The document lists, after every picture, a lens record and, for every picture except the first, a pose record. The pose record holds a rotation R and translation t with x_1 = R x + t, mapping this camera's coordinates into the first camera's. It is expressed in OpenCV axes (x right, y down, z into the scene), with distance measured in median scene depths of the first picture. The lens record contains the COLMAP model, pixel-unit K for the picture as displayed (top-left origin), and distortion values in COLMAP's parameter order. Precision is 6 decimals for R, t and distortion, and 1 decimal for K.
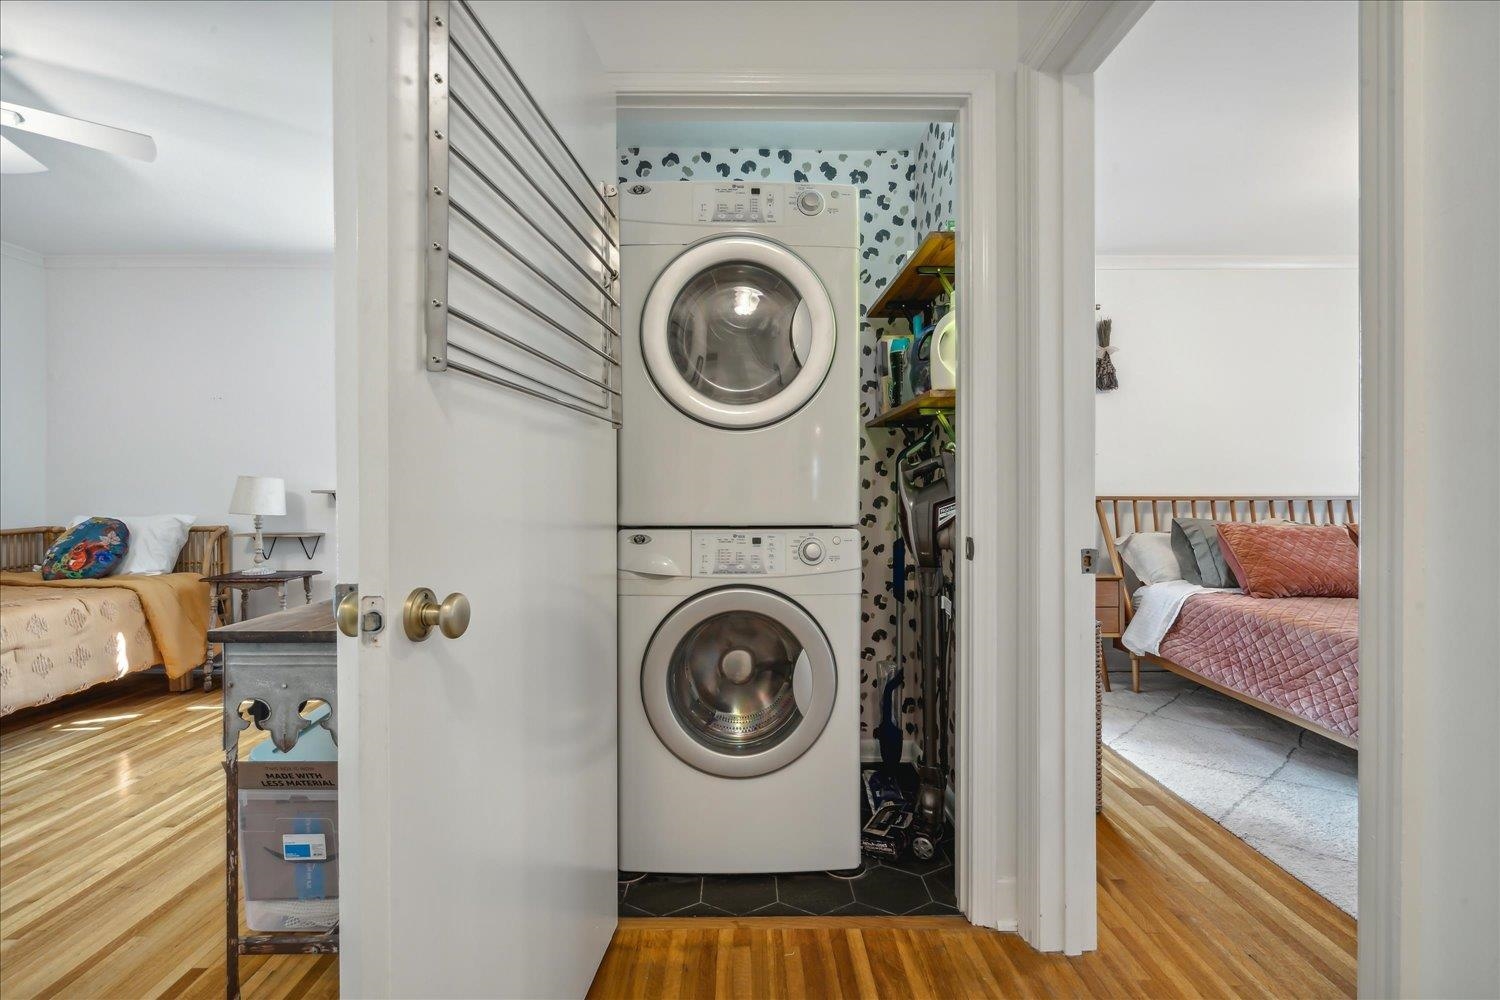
lens RADIAL K [[680.2, 0, 743.9], [0, 680.2, 494.4], [0, 0, 1]] dist [-0.002801, -0.000192]
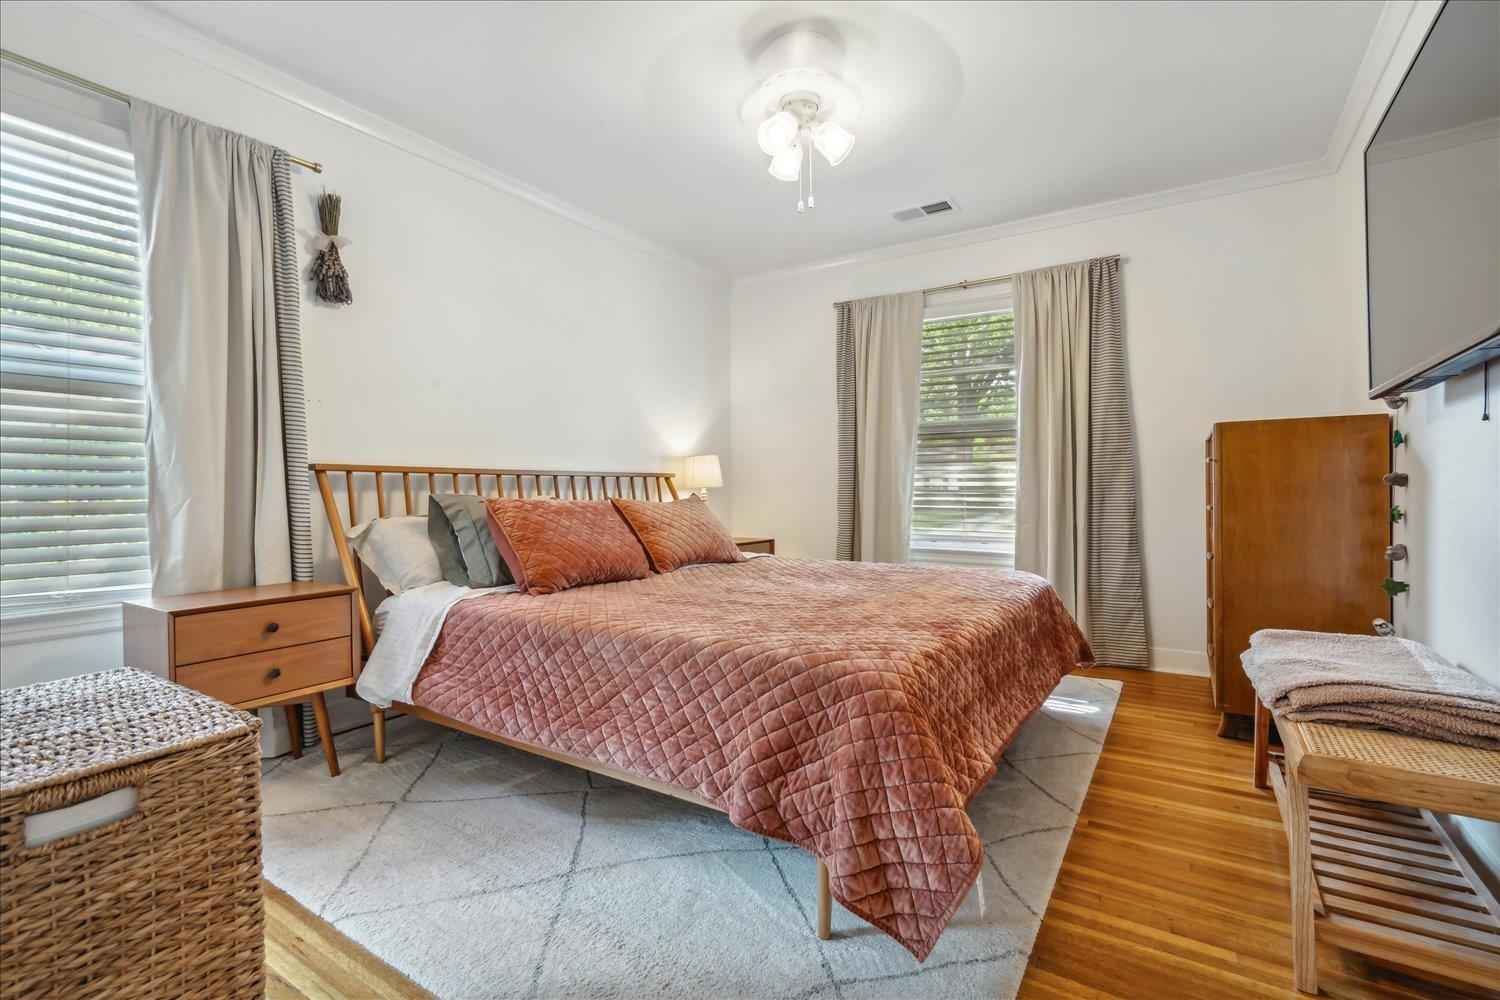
lens RADIAL K [[680.2, 0, 743.9], [0, 680.2, 494.4], [0, 0, 1]] dist [-0.002801, -0.000192]
pose [[0.544521, -0.006266, 0.838724, 0.240034], [0.009084, 0.999958, 0.001572, 0.040402], [-0.838698, 0.006763, 0.544554, 0.378717]]
